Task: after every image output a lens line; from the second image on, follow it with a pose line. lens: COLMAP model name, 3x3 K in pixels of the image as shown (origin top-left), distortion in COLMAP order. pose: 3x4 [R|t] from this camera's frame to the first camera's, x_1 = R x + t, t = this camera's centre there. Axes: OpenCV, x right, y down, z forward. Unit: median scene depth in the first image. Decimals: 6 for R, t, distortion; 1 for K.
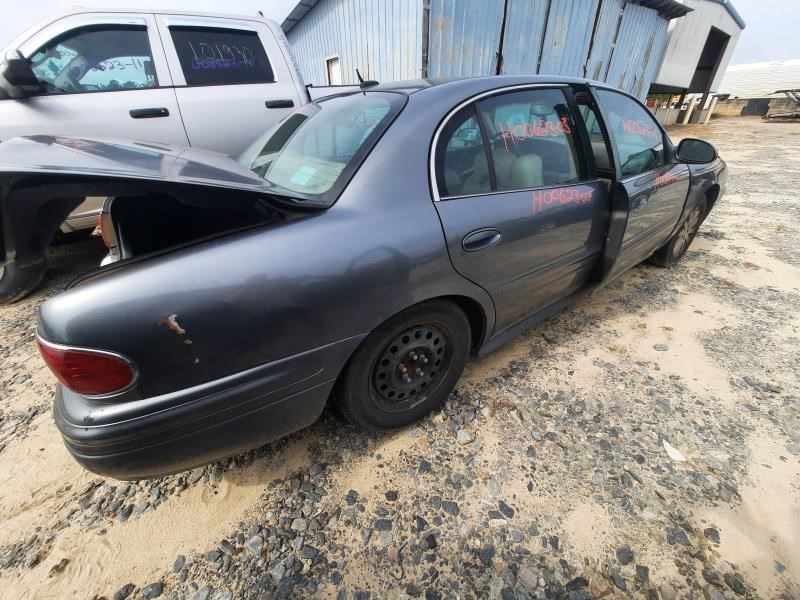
lens RADIAL K [[311.9, 0, 398.0], [0, 311.9, 299.8], [0, 0, 1]] dist [-0.017980, -0.000202]
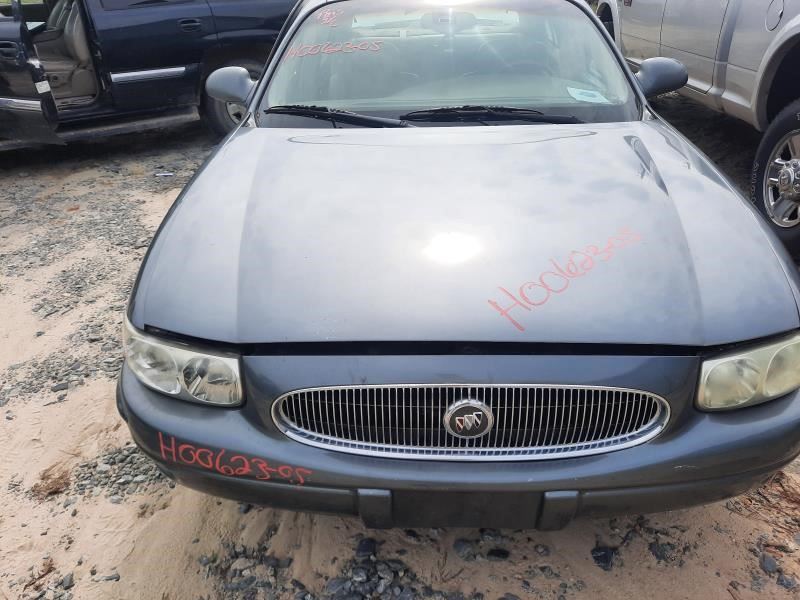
lens RADIAL K [[577.6, 0, 399.9], [0, 577.6, 295.7], [0, 0, 1]] dist [0.032768, -0.026637]
pose [[-0.565822, 0.448779, -0.691696, 1.755319], [-0.378428, 0.603978, 0.701429, -1.204099], [0.732556, 0.658641, -0.171913, 1.716576]]
